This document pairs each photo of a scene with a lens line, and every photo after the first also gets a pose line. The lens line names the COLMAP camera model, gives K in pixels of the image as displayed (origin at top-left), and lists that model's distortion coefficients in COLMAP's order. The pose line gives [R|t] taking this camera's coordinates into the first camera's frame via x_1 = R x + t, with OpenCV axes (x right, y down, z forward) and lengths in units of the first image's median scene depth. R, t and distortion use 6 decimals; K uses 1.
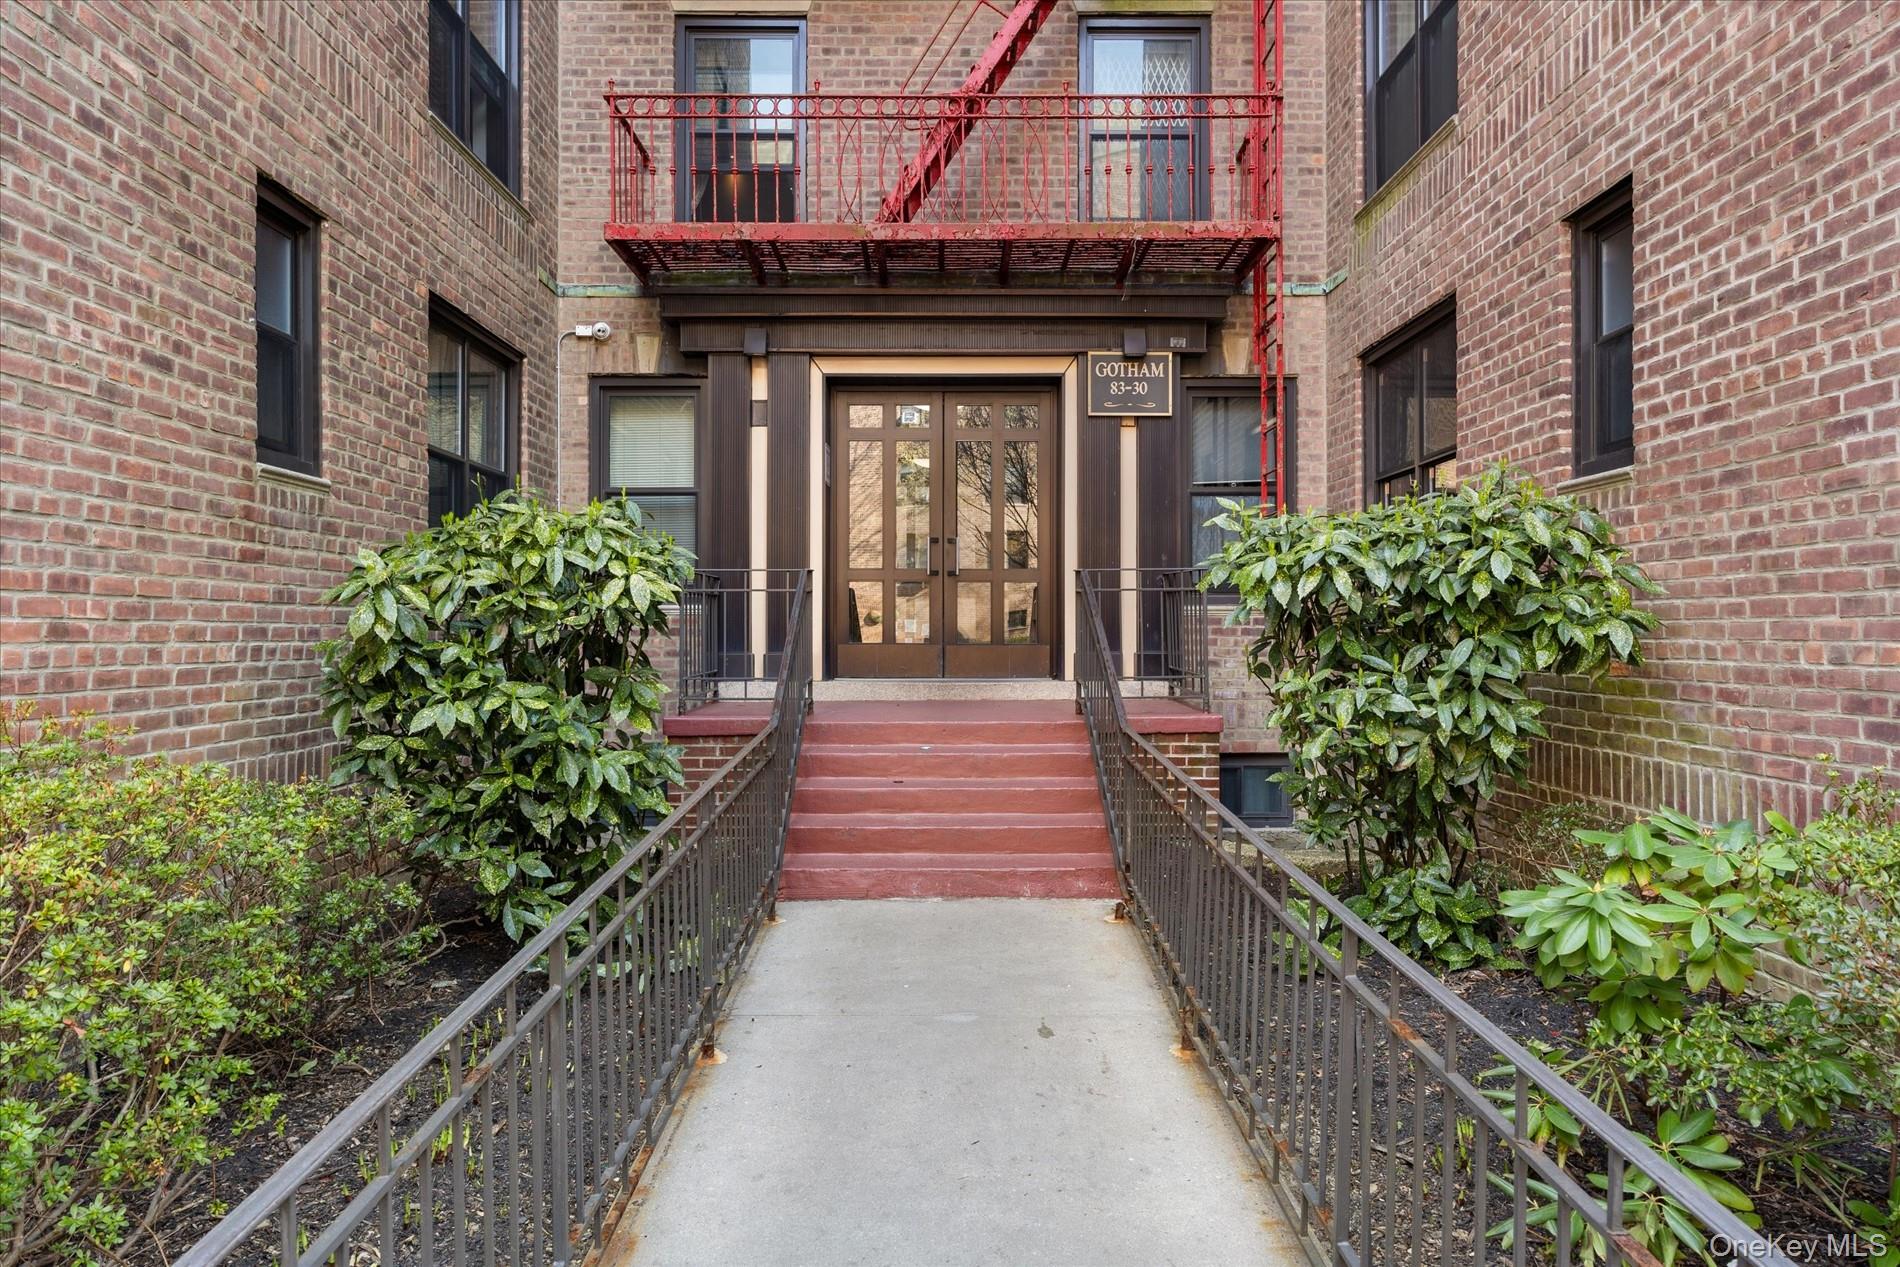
lens RADIAL K [[991.0, 0, 945.0], [0, 991.0, 596.4], [0, 0, 1]] dist [-0.007032, -0.000666]
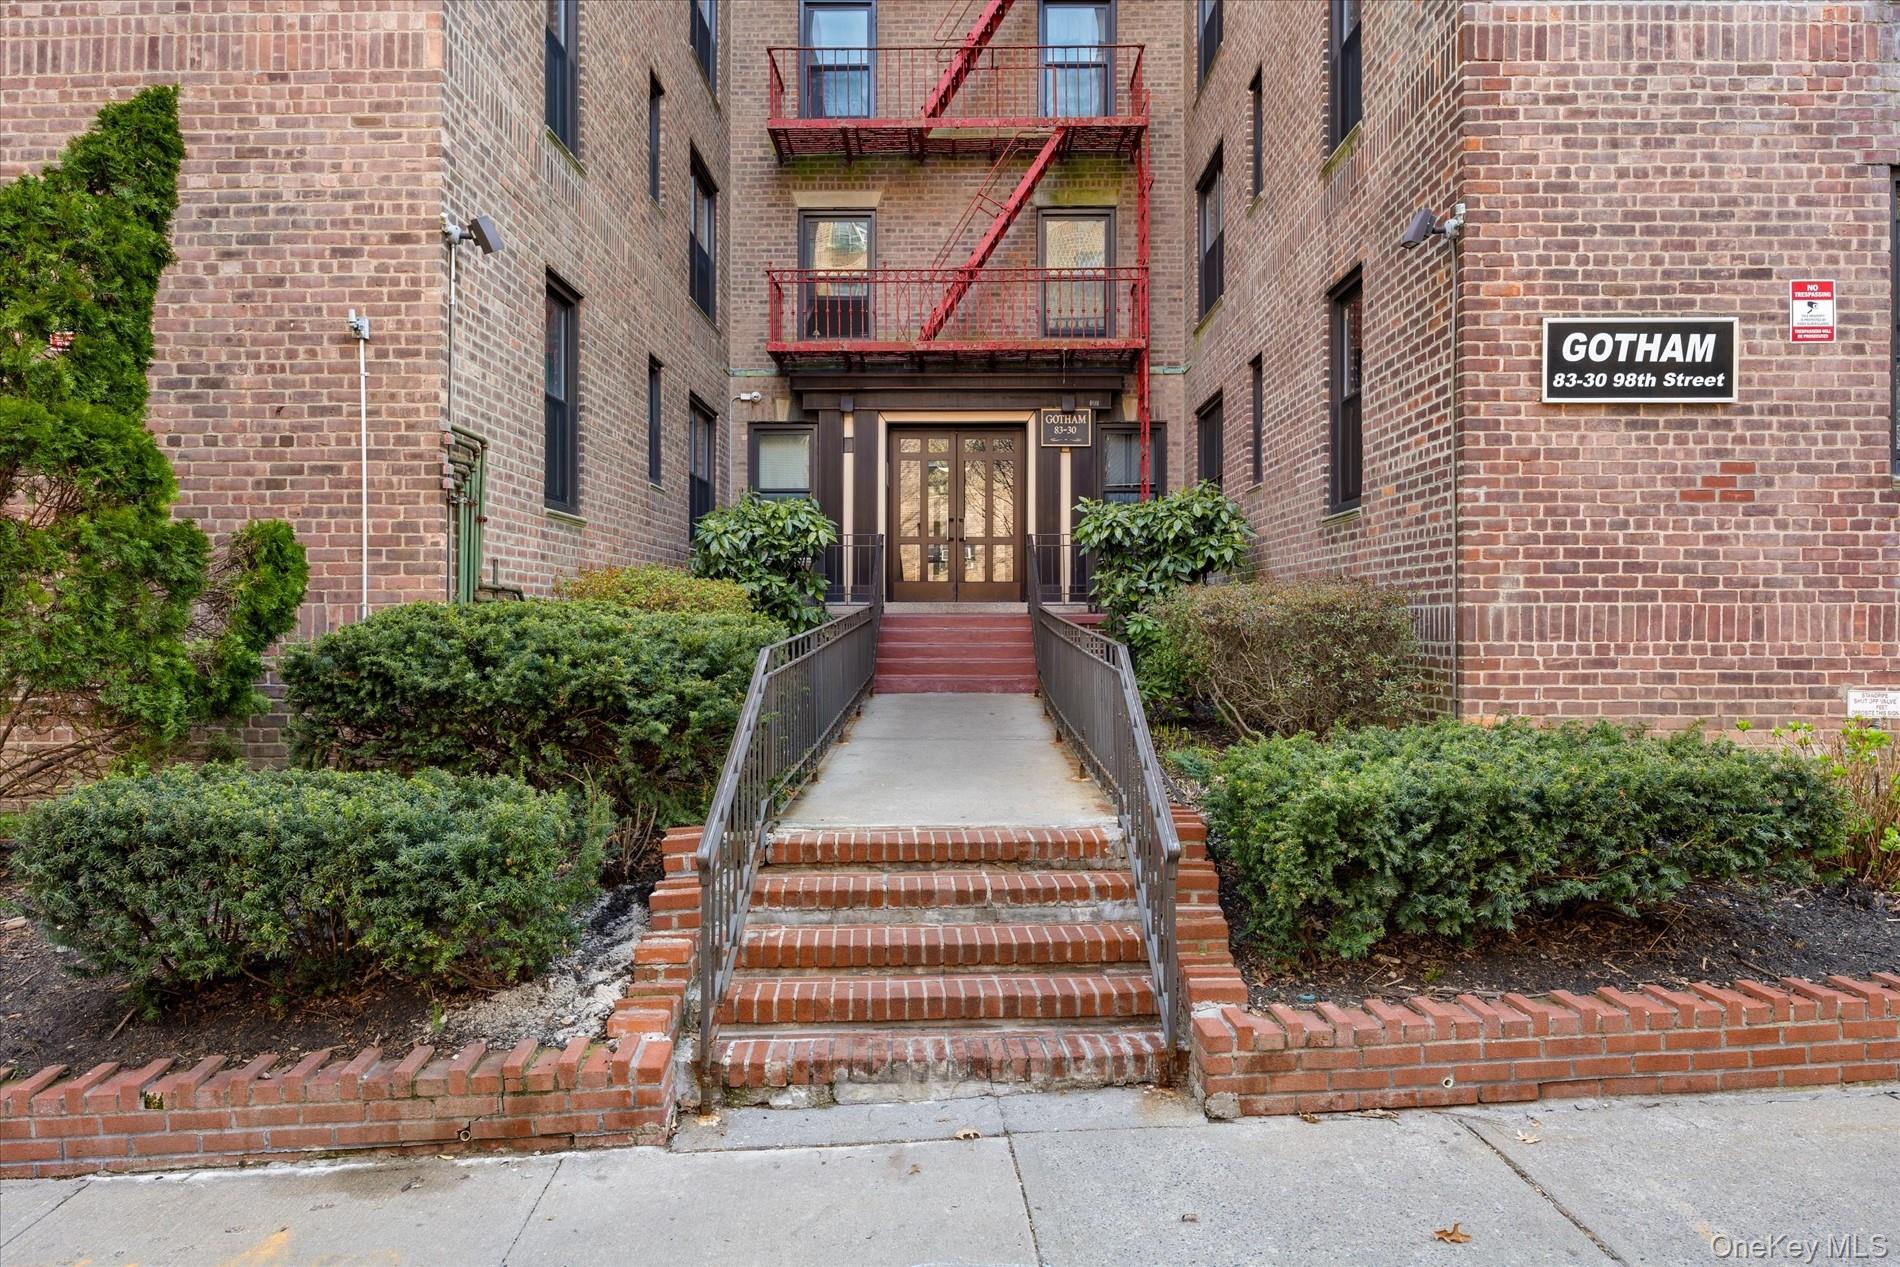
lens RADIAL K [[991.0, 0, 945.0], [0, 991.0, 596.4], [0, 0, 1]] dist [-0.007032, -0.000666]
pose [[0.999667, 0.001372, -0.025767, 0.024641], [-0.001084, 0.999937, 0.011193, 0.060774], [0.025781, -0.011162, 0.999605, -0.758736]]
